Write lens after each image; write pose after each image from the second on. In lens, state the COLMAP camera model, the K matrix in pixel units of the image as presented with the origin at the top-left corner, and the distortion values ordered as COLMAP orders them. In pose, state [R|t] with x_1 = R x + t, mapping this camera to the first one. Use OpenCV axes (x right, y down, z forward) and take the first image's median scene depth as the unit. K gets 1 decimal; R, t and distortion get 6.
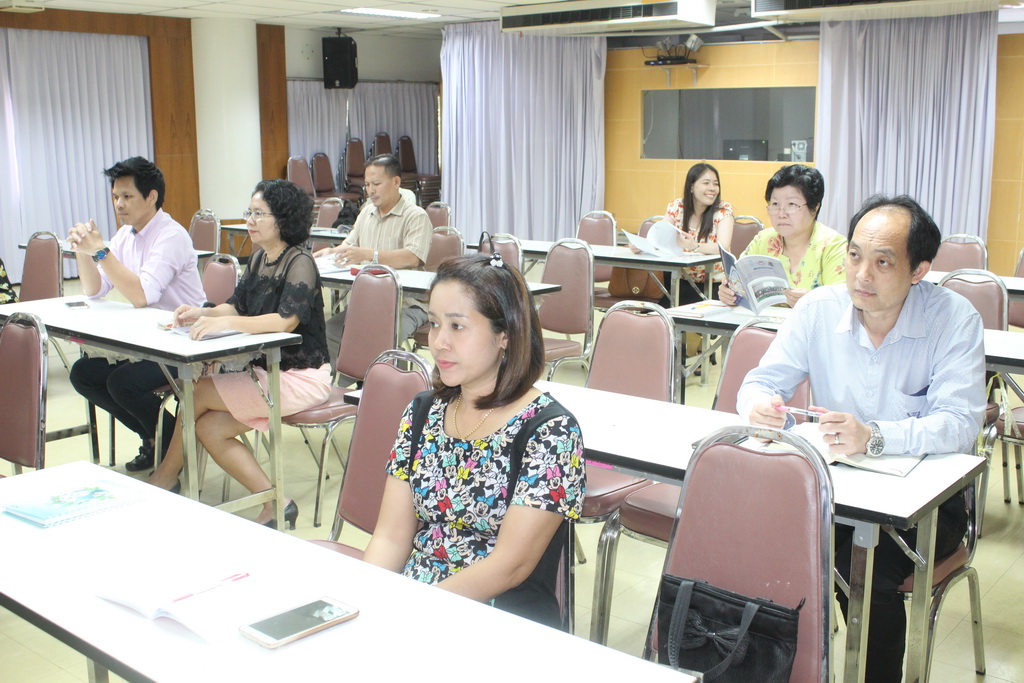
lens RADIAL K [[1122.0, 0, 513.6], [0, 1122.0, 344.3], [0, 0, 1]] dist [-0.072132, 0.000000]
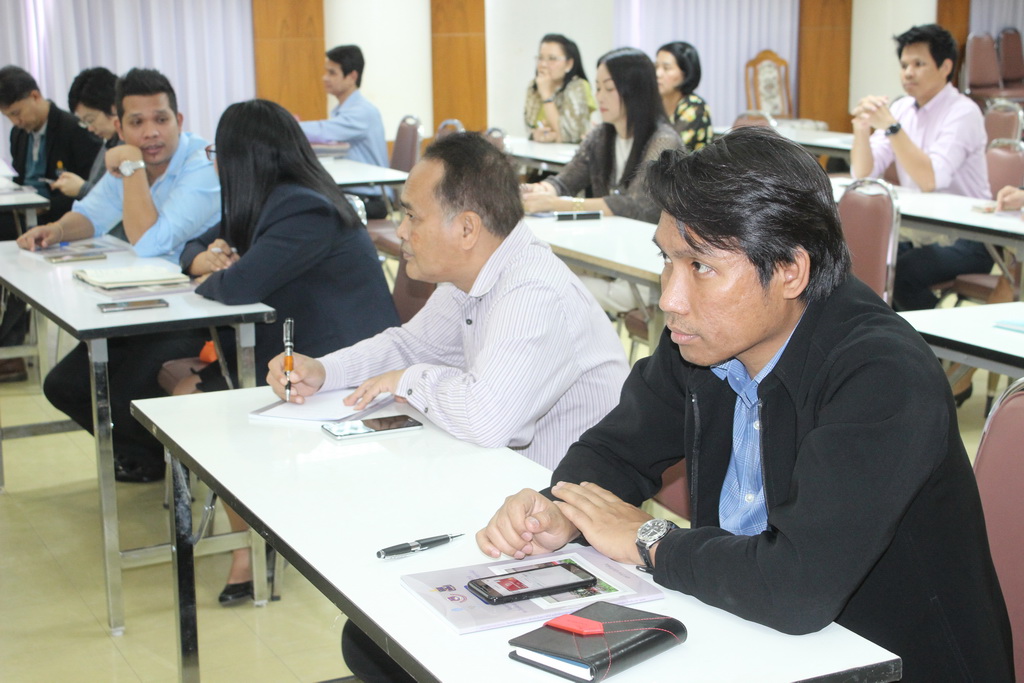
lens RADIAL K [[1600.8, 0, 508.7], [0, 1600.8, 340.5], [0, 0, 1]] dist [-0.020200, 0.000000]
pose [[0.907310, 0.082538, -0.412281, -0.108636], [-0.073698, 0.996582, 0.037326, 0.064487], [0.413952, -0.003482, 0.910292, -0.305536]]
